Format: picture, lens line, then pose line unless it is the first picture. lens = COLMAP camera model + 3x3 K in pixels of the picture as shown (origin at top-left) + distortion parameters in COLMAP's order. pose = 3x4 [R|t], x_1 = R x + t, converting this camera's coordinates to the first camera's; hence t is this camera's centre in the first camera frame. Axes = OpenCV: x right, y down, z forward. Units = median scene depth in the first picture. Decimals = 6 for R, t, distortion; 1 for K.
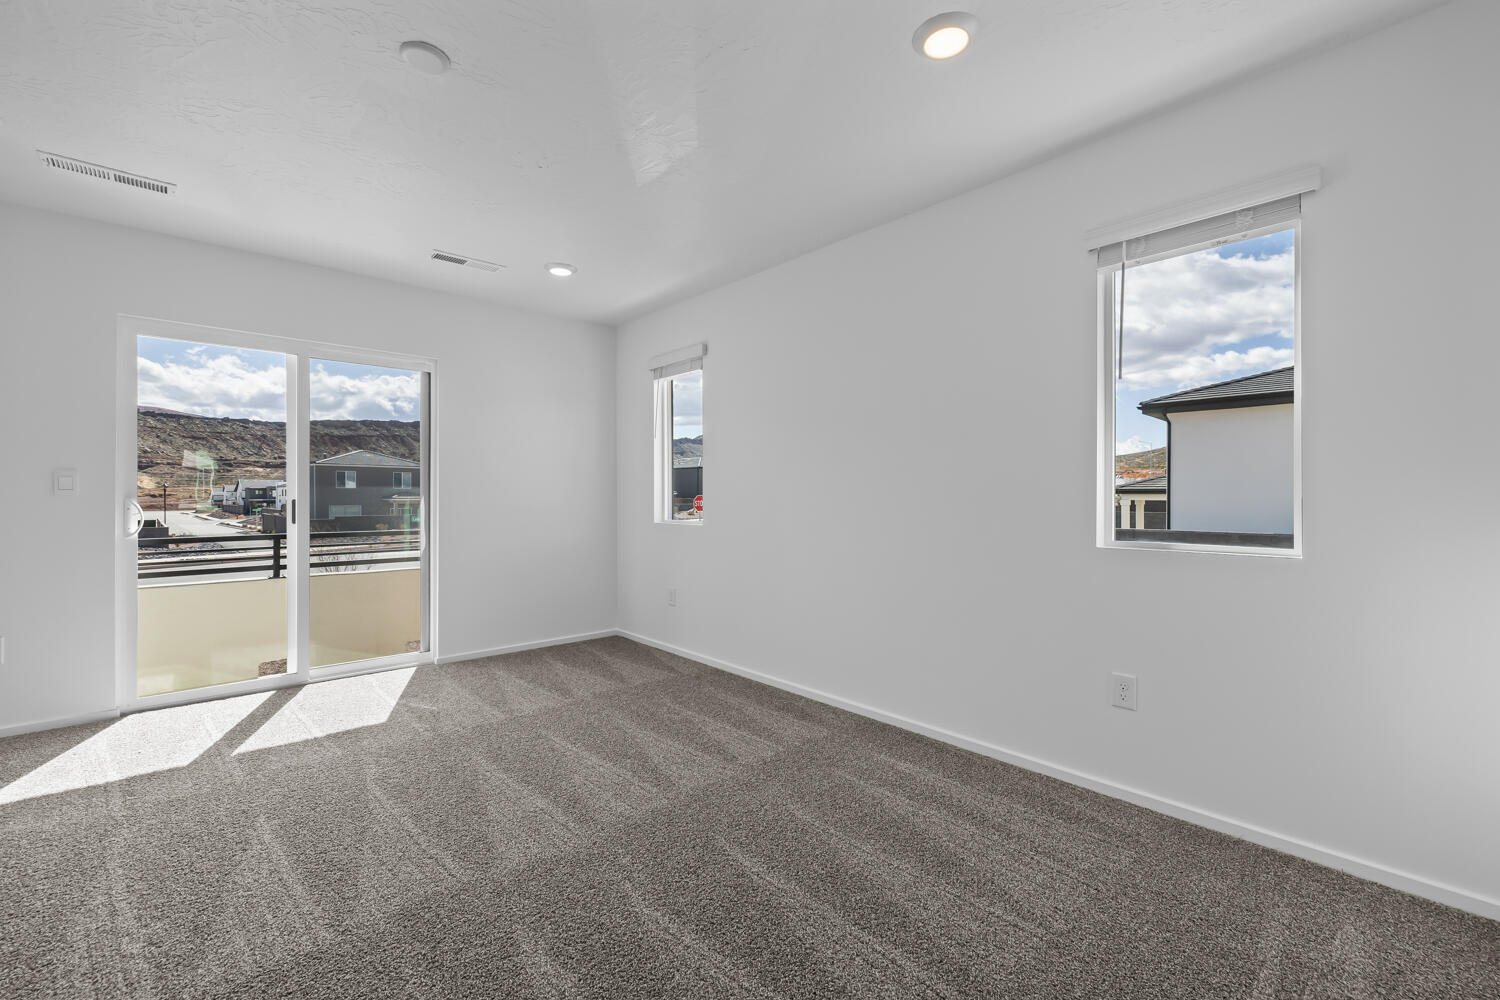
lens RADIAL K [[631.6, 0, 748.9], [0, 631.6, 500.2], [0, 0, 1]] dist [0.003825, -0.000973]
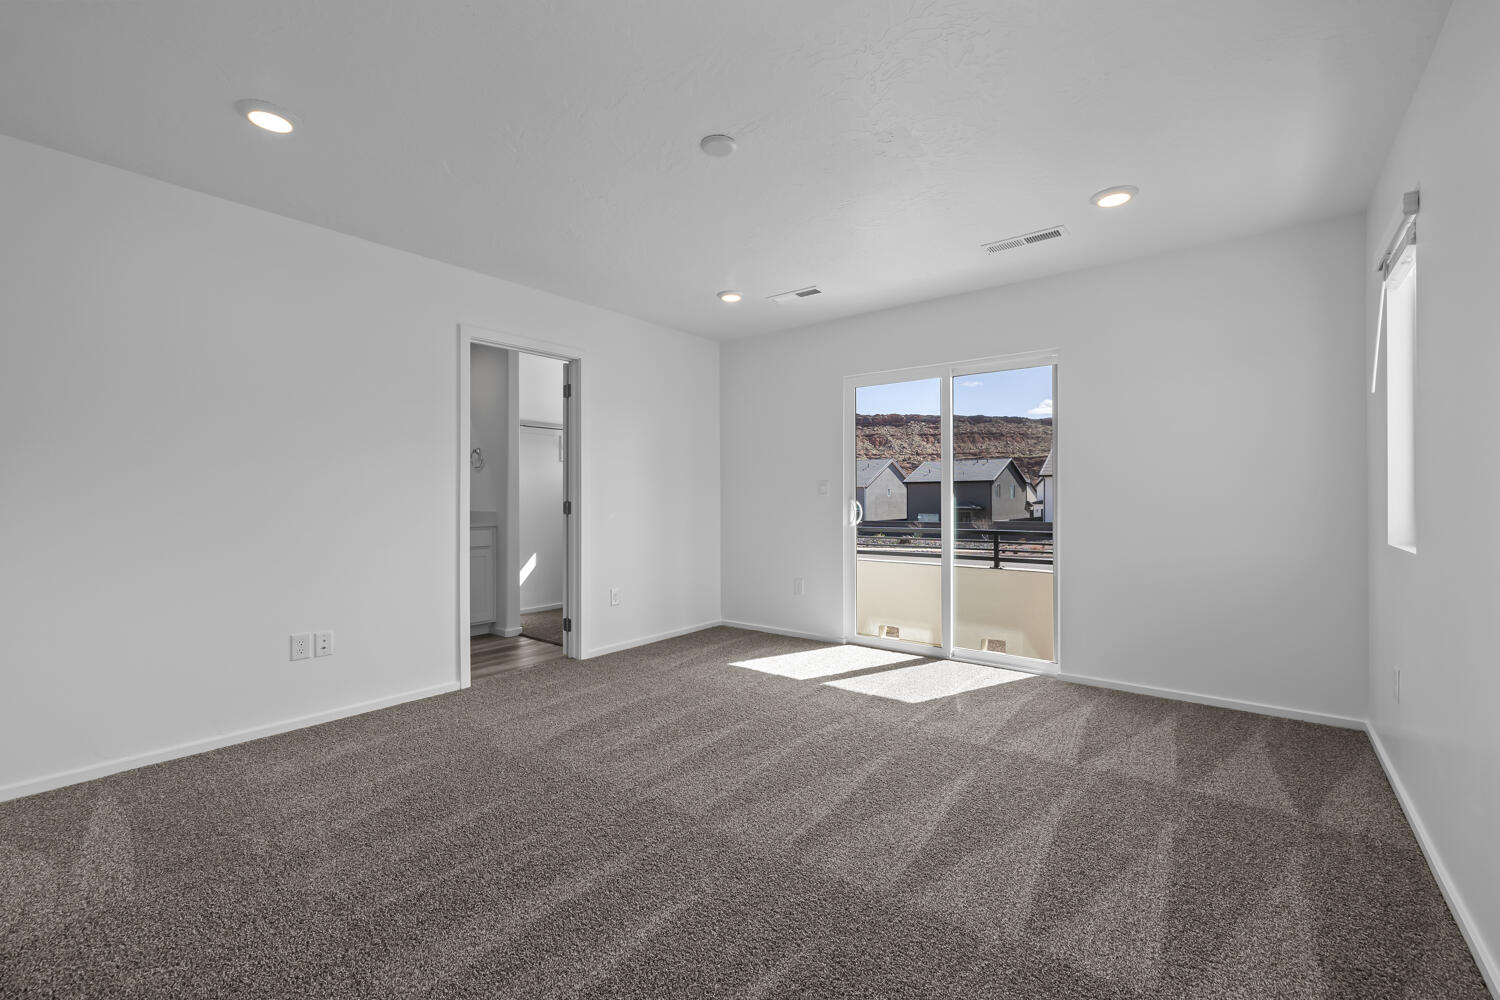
lens RADIAL K [[631.6, 0, 752.0], [0, 631.6, 489.4], [0, 0, 1]] dist [0.003825, -0.000973]
pose [[0.164339, -0.015766, -0.986278, 0.452255], [-0.006491, 0.999833, -0.017065, 0.002503], [0.986383, 0.009207, 0.164209, 0.536503]]
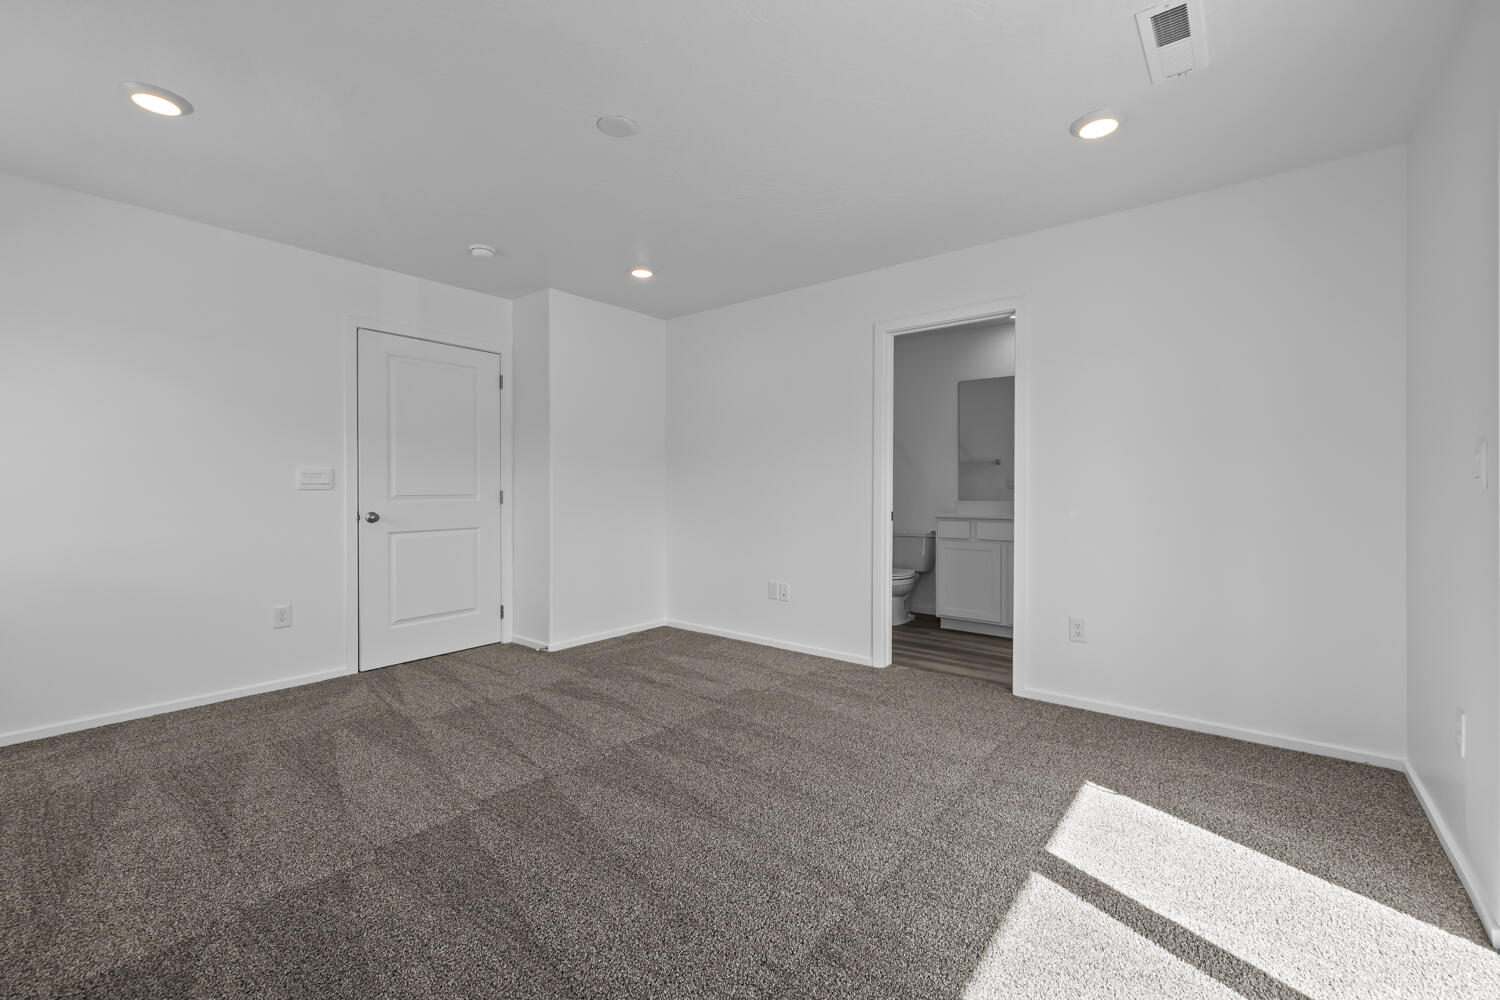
lens RADIAL K [[631.6, 0, 747.9], [0, 631.6, 493.8], [0, 0, 1]] dist [0.003825, -0.000973]
pose [[-0.987179, -0.000814, -0.159617, -0.337462], [-0.004322, 0.999757, 0.021632, -0.011780], [0.159560, 0.022044, -0.986942, 1.375066]]
